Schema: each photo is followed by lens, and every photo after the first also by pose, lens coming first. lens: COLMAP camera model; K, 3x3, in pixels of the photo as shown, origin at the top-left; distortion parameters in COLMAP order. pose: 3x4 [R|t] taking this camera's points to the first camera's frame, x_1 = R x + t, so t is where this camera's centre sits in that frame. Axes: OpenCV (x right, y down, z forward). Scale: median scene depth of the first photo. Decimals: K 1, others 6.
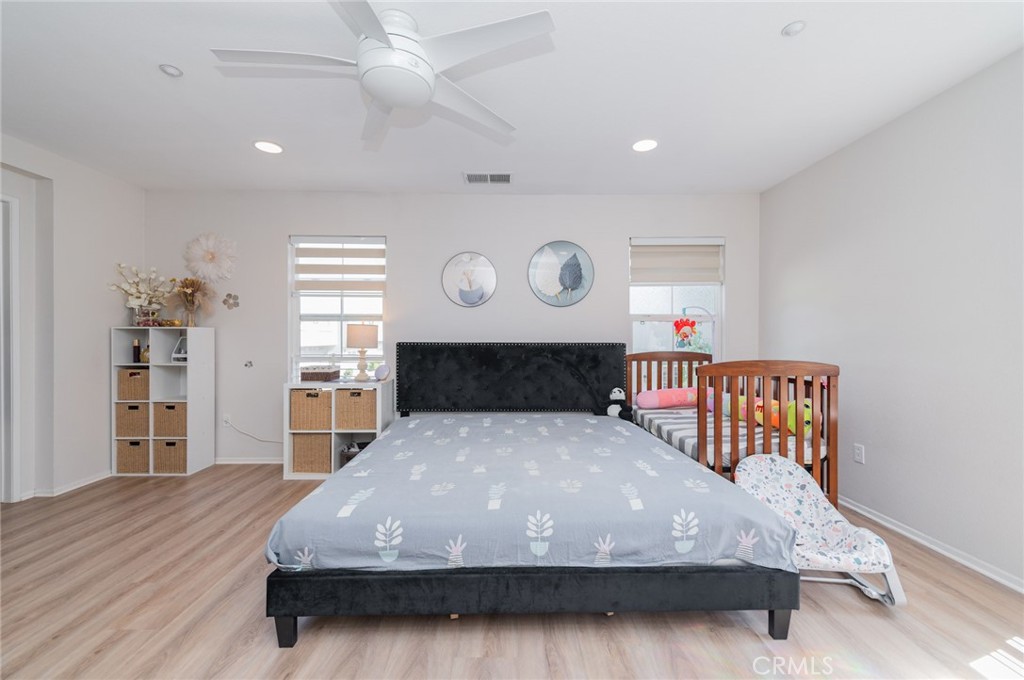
lens RADIAL K [[415.1, 0, 511.3], [0, 415.1, 336.8], [0, 0, 1]] dist [0.012996, -0.000133]
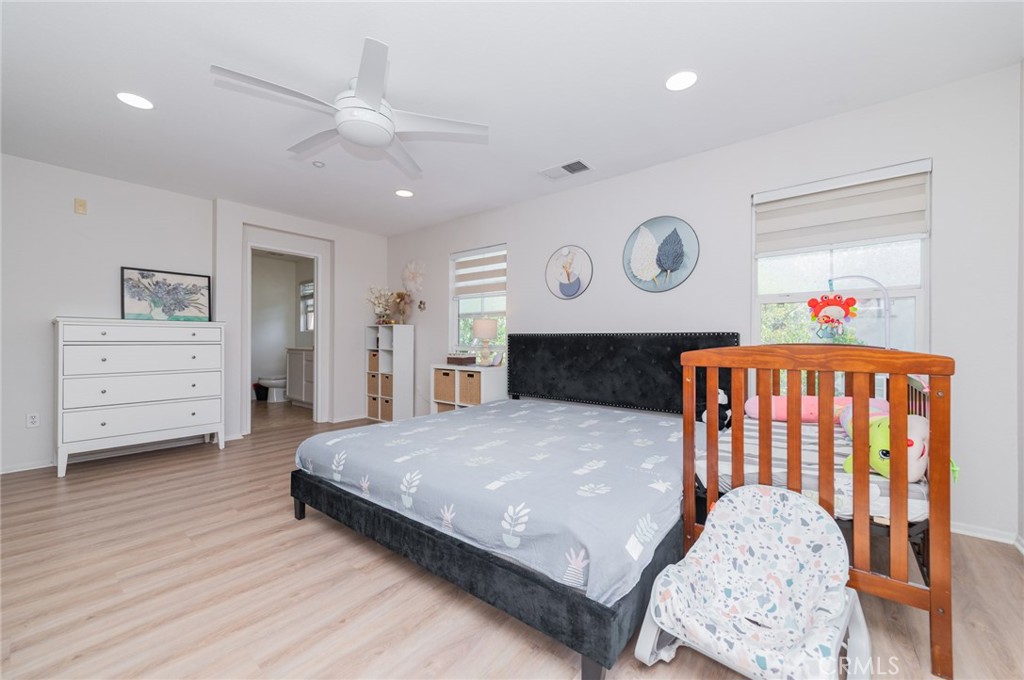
lens RADIAL K [[405.4, 0, 512.0], [0, 405.4, 340.4], [0, 0, 1]] dist [0.011338, -0.000509]
pose [[0.766801, 0.000467, -0.641885, 0.450661], [0.000062, 1.000000, 0.000801, 0.030388], [0.641885, -0.000653, 0.766800, 0.149117]]
